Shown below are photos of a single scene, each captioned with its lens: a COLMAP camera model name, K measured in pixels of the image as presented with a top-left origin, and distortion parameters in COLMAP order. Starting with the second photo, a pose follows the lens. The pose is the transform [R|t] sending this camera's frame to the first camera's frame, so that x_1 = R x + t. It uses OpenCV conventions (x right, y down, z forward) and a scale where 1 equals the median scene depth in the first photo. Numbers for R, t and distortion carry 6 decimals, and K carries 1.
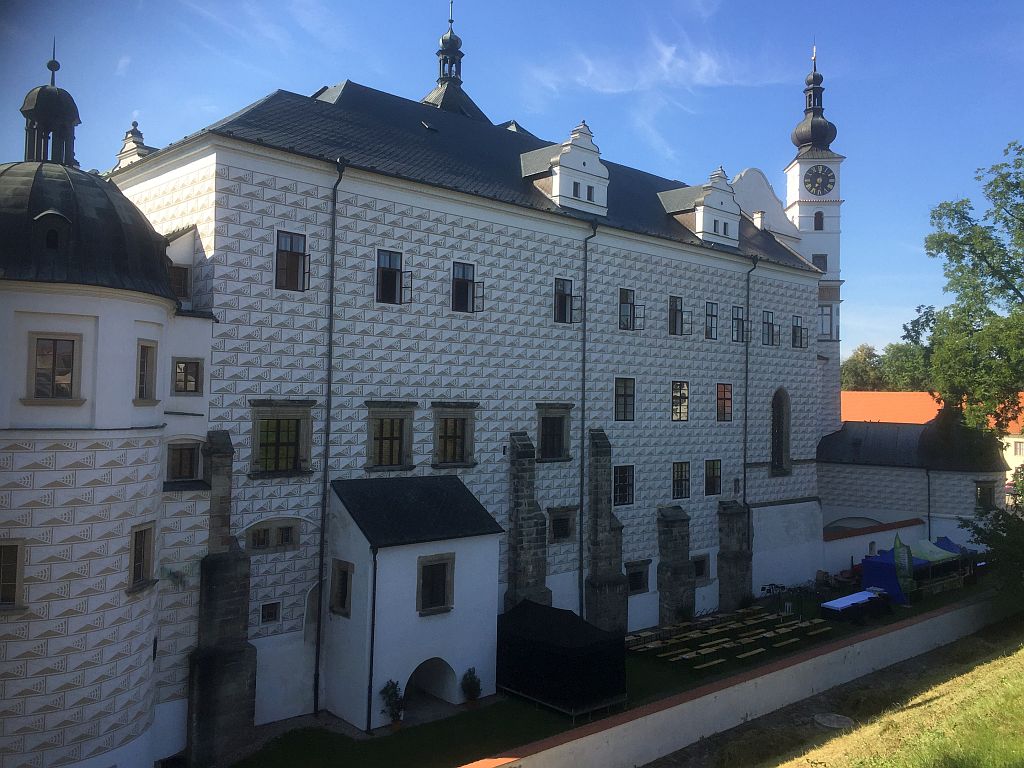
lens RADIAL K [[892.0, 0, 519.7], [0, 892.0, 359.8], [0, 0, 1]] dist [0.069318, -0.109795]
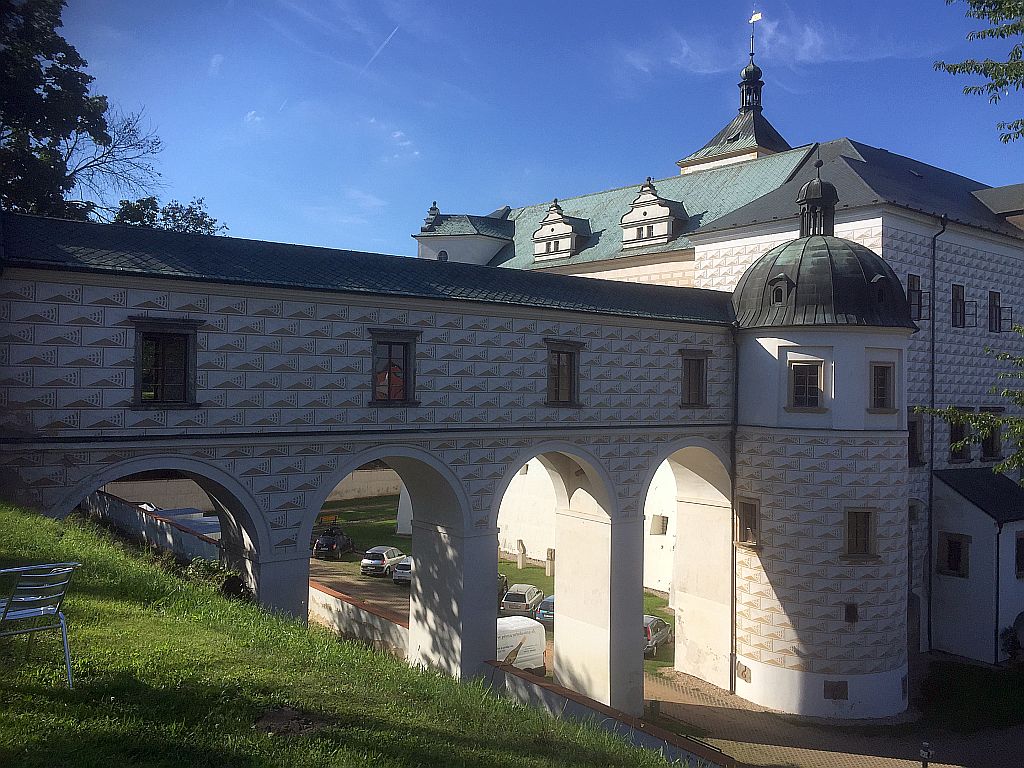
lens RADIAL K [[923.5, 0, 518.6], [0, 923.5, 374.1], [0, 0, 1]] dist [0.037280, -0.024025]
pose [[0.996097, -0.007622, -0.087938, -0.775056], [0.009495, 0.999736, 0.020904, -0.038044], [0.087756, -0.021657, 0.995907, -0.399724]]
